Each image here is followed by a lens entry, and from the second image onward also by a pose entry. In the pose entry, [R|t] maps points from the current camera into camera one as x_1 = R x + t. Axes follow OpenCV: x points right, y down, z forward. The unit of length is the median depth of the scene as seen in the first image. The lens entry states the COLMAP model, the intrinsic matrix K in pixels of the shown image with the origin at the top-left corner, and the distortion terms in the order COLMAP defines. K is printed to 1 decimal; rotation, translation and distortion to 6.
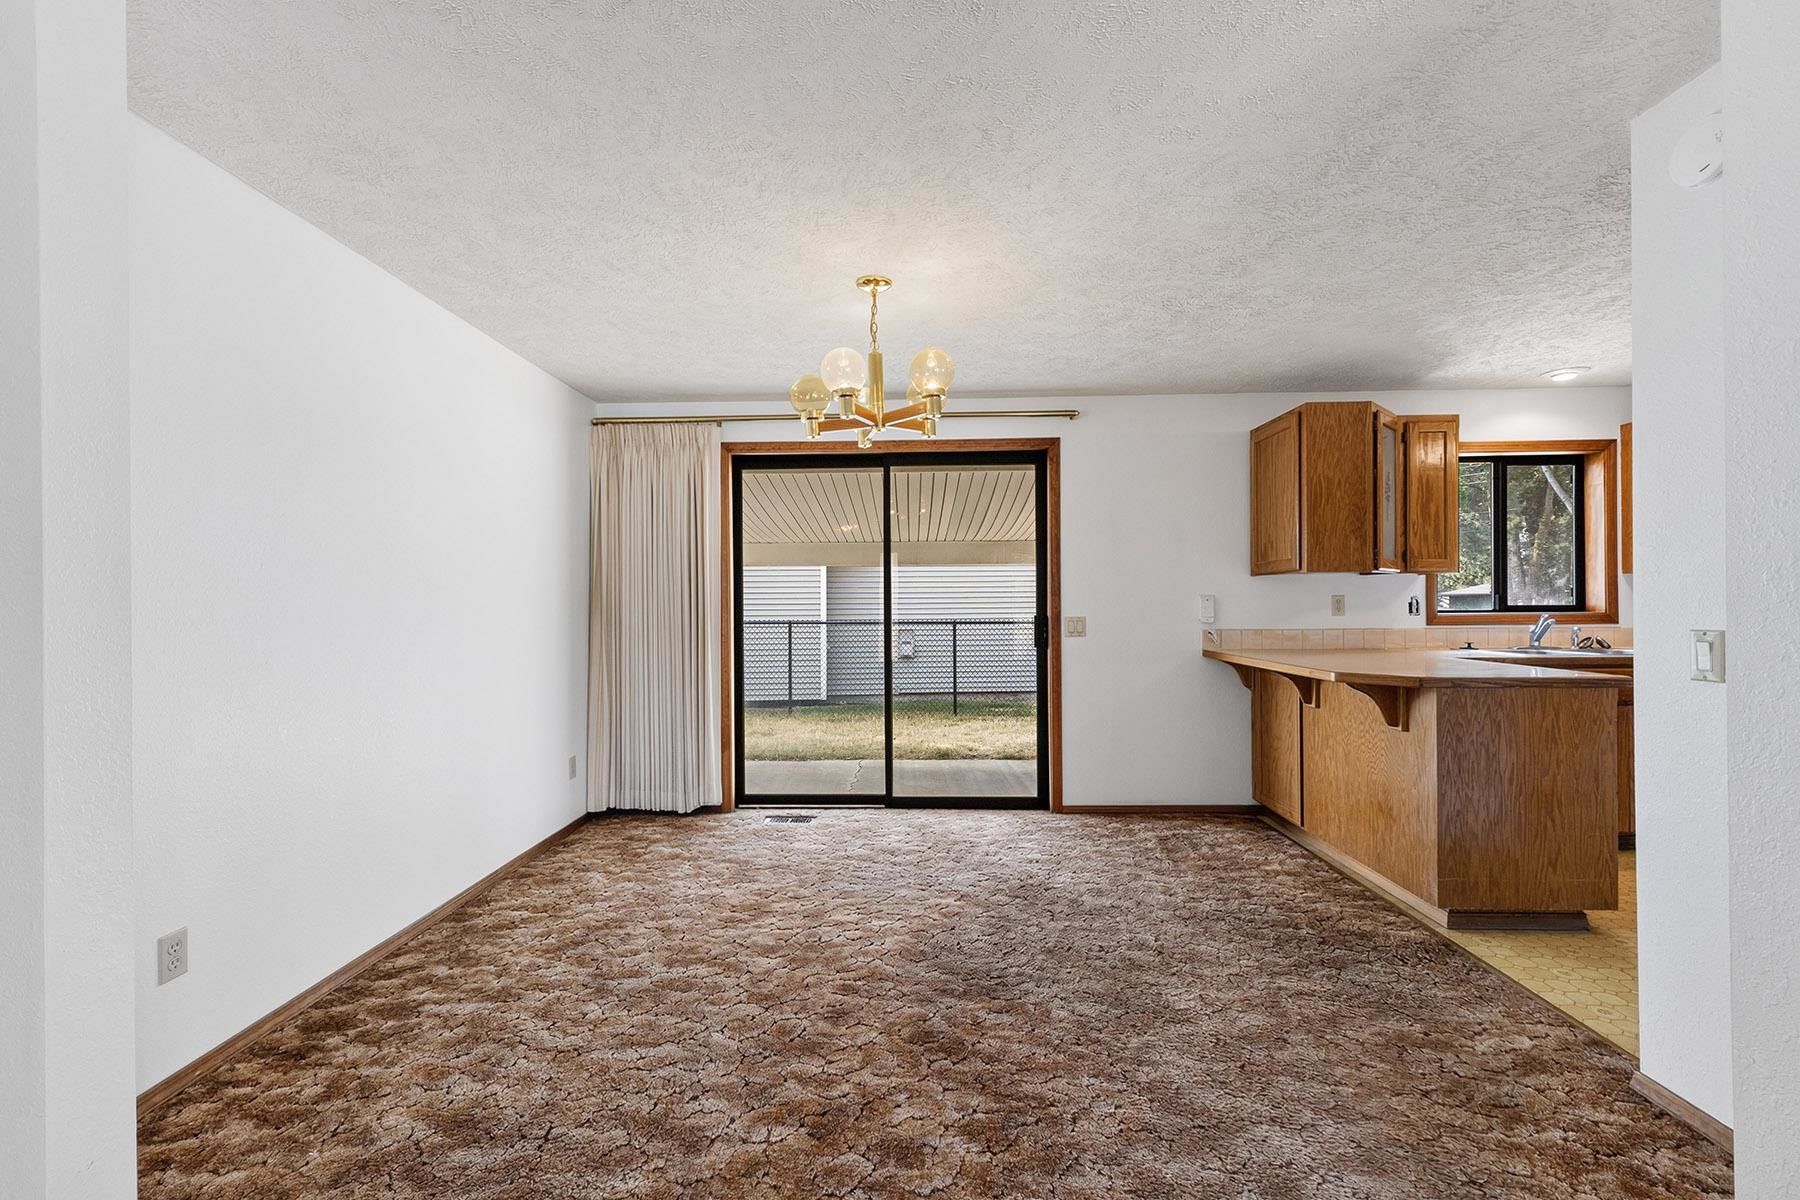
lens RADIAL K [[767.2, 0, 885.7], [0, 767.2, 605.0], [0, 0, 1]] dist [0.006616, -0.000175]
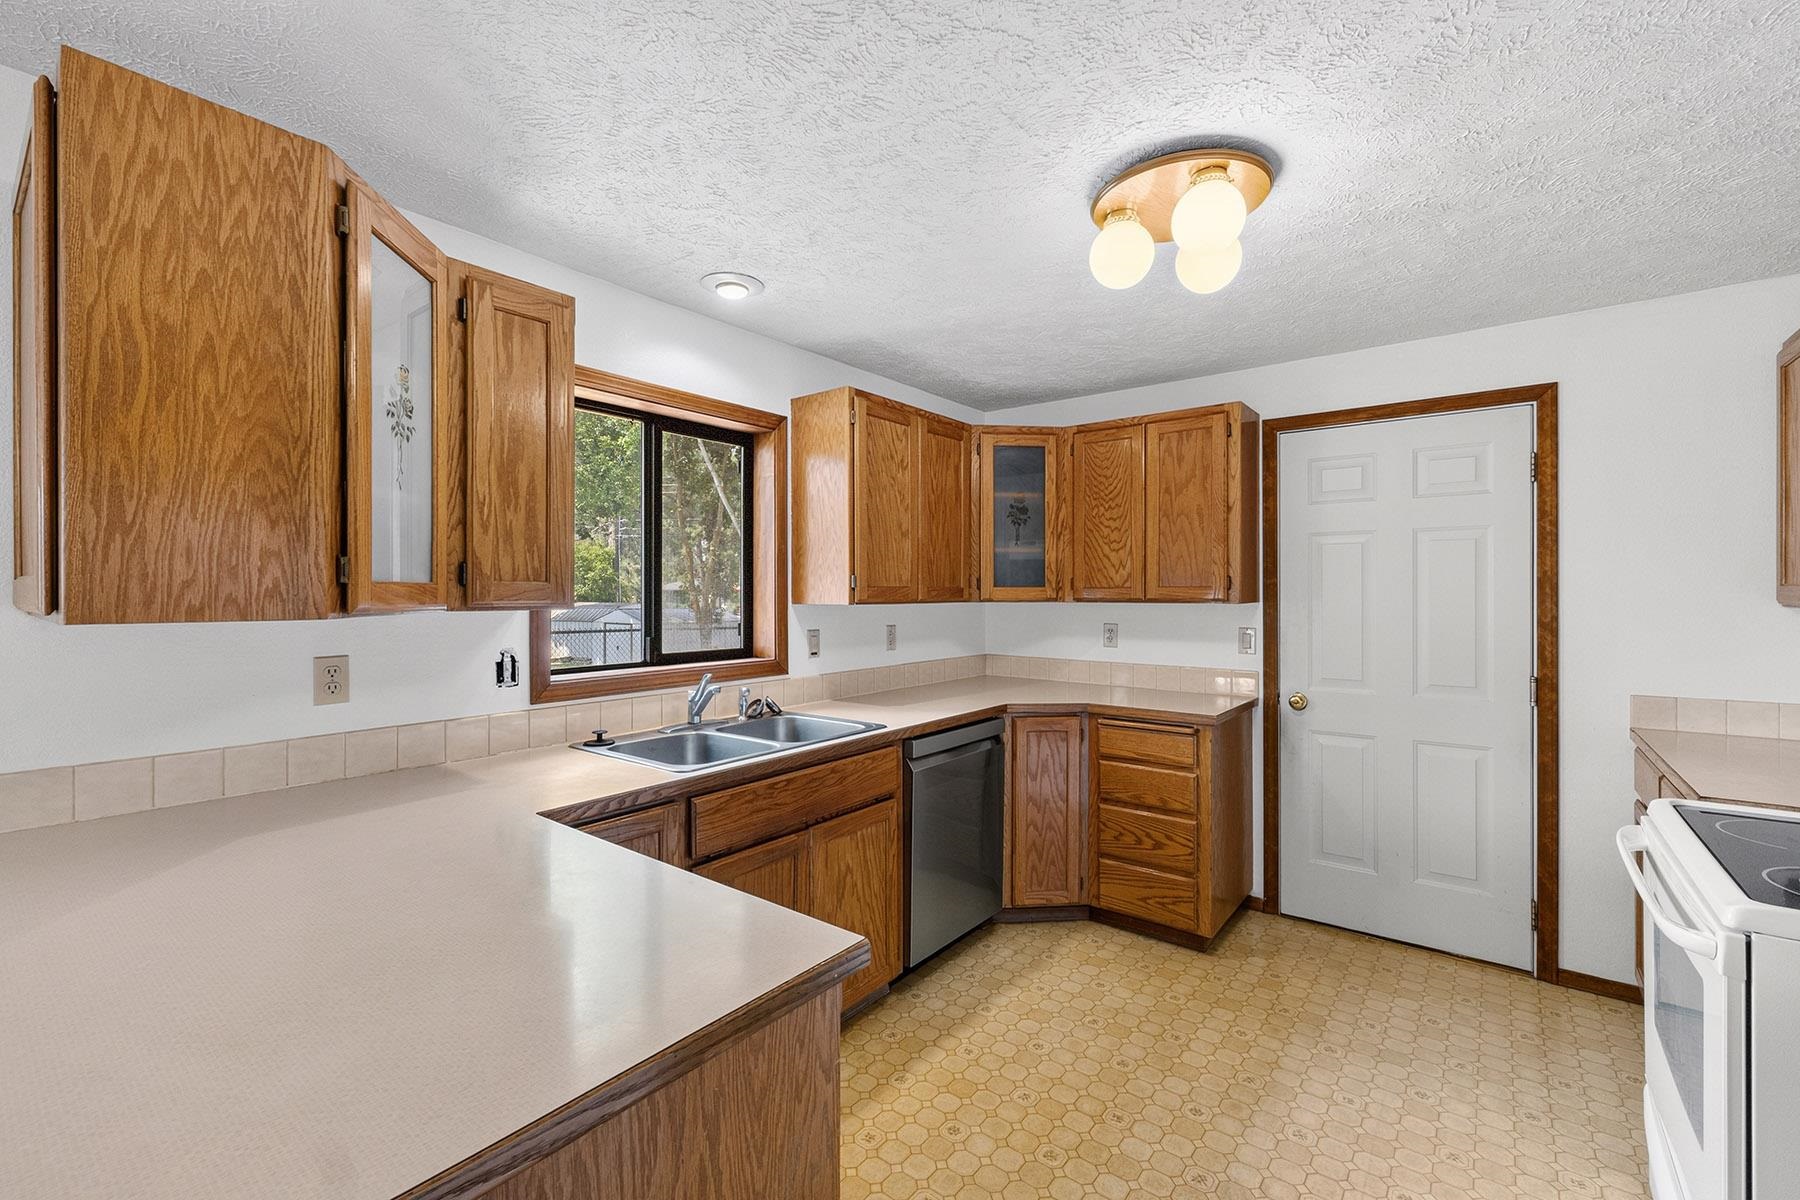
lens RADIAL K [[767.2, 0, 903.3], [0, 767.2, 593.0], [0, 0, 1]] dist [0.006616, -0.000175]
pose [[0.586378, 0.007600, 0.810002, 0.427896], [-0.003570, 0.999971, -0.006798, -0.046477], [-0.810030, 0.001095, 0.586388, 0.488321]]
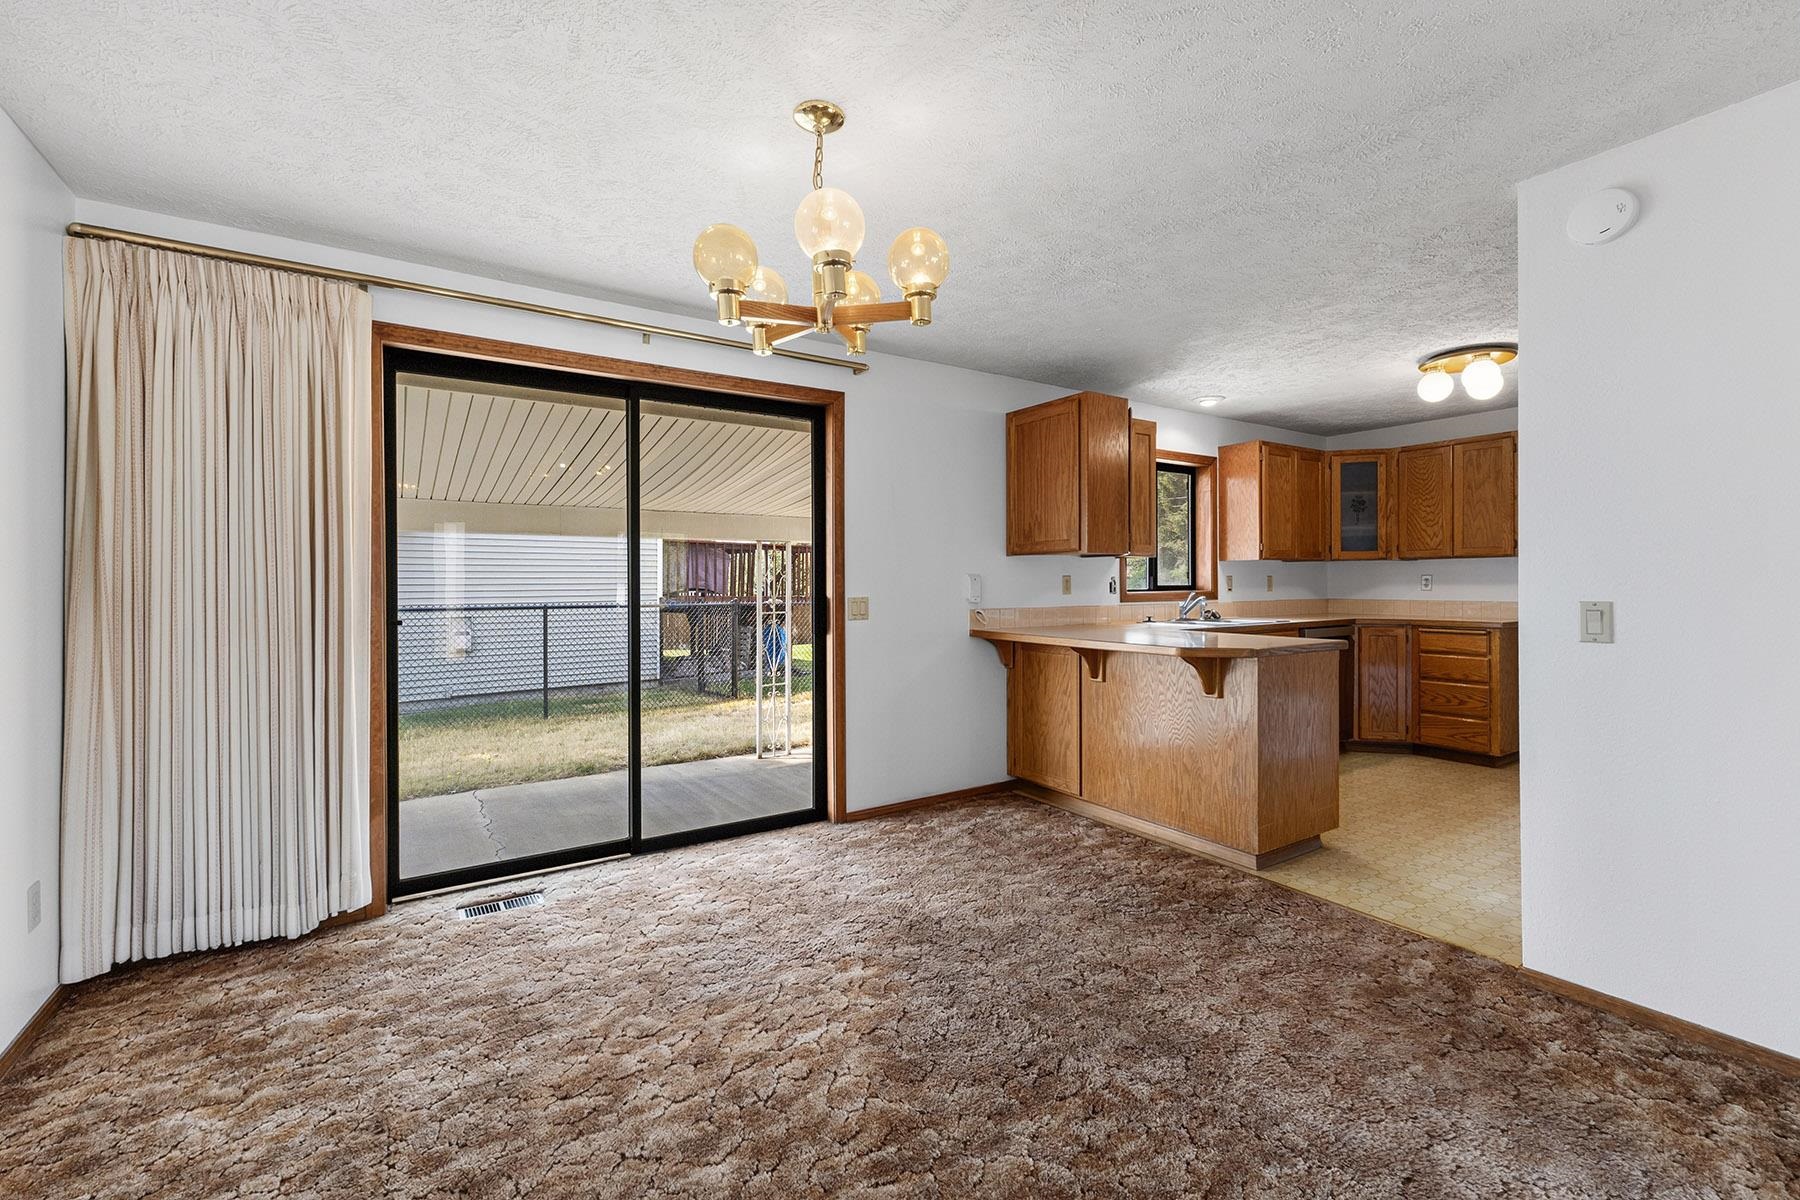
lens RADIAL K [[767.2, 0, 898.9], [0, 767.2, 584.9], [0, 0, 1]] dist [0.006616, -0.000175]
pose [[0.815940, 0.002506, 0.578132, -0.231250], [-0.000221, 0.999992, -0.004023, 0.004363], [-0.578137, 0.003155, 0.815934, 0.254364]]
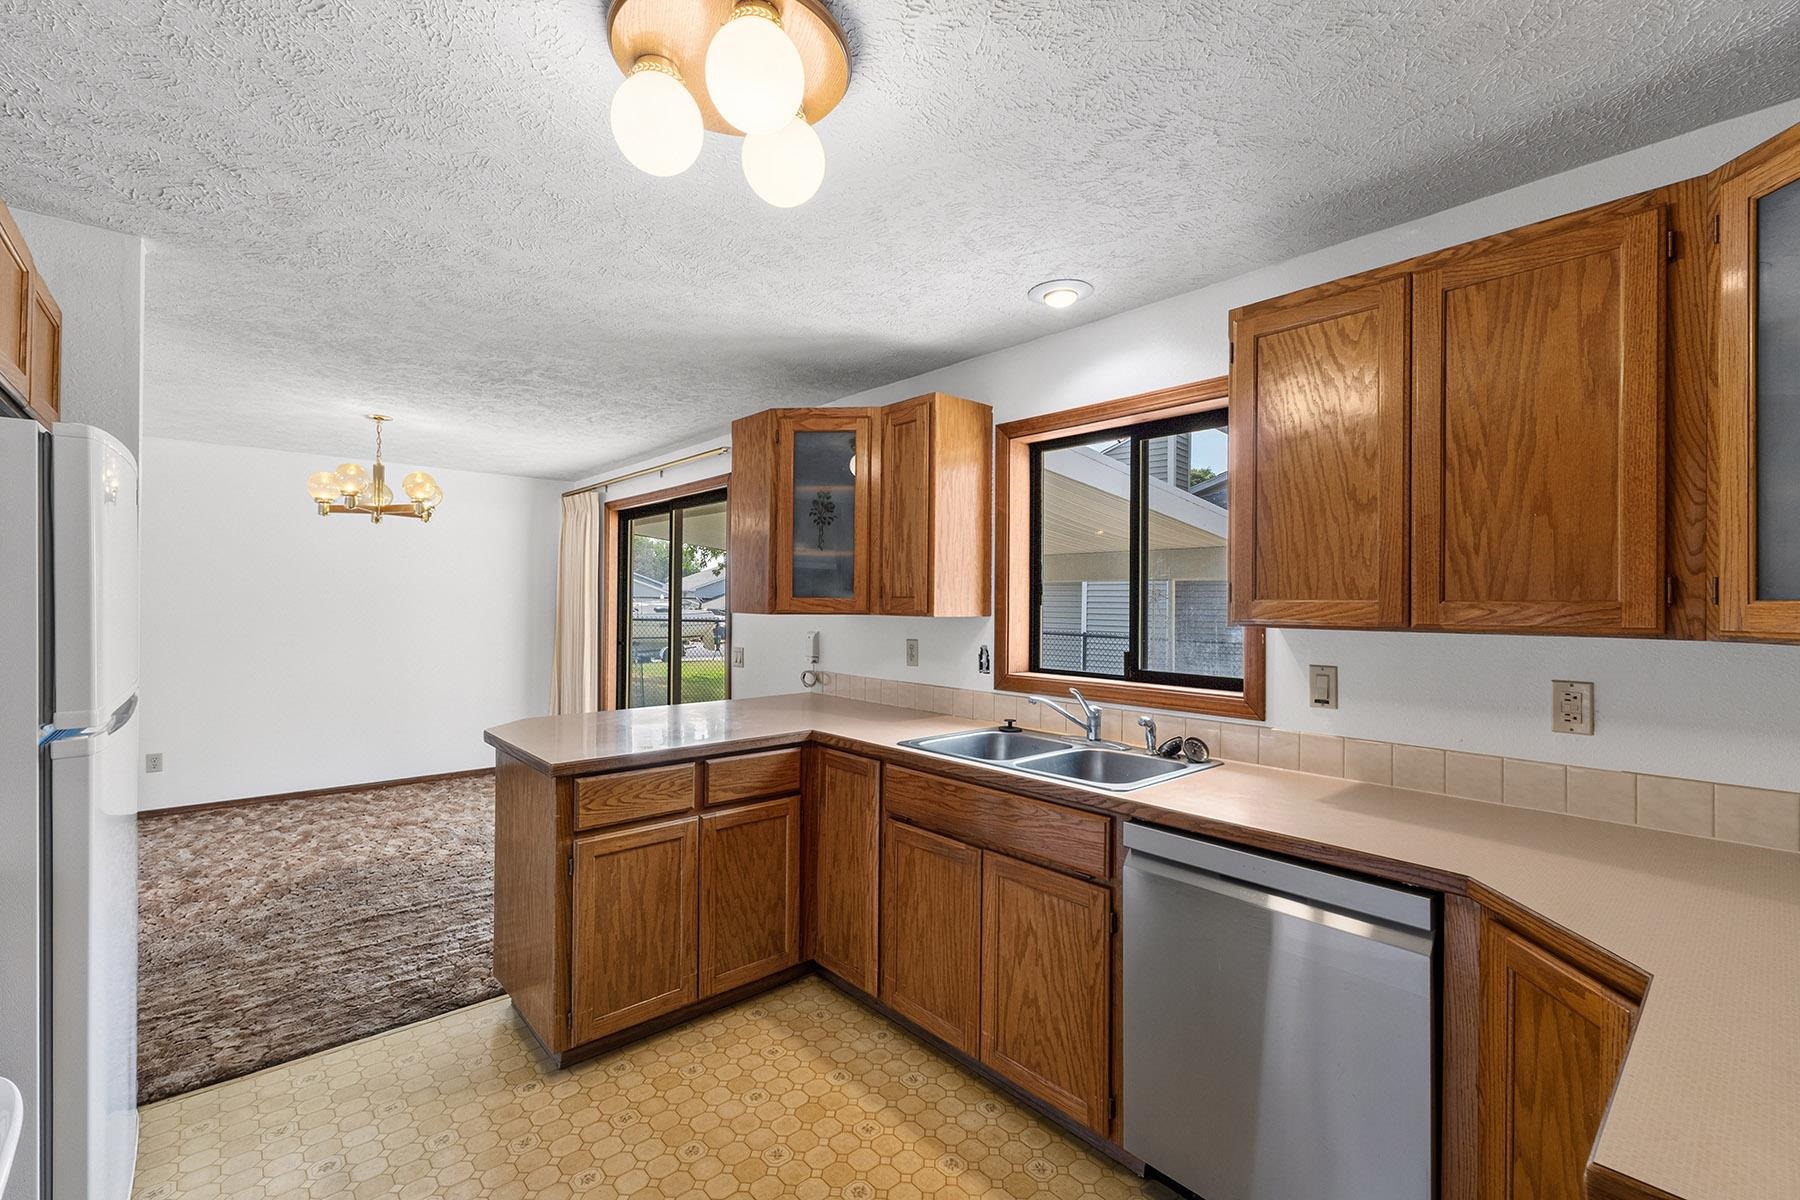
lens RADIAL K [[767.2, 0, 898.1], [0, 767.2, 601.5], [0, 0, 1]] dist [0.006616, -0.000175]
pose [[0.688450, 0.014962, -0.725129, 1.143556], [-0.016281, 0.999854, 0.005173, -0.054554], [0.725101, 0.008245, 0.688593, 0.457715]]
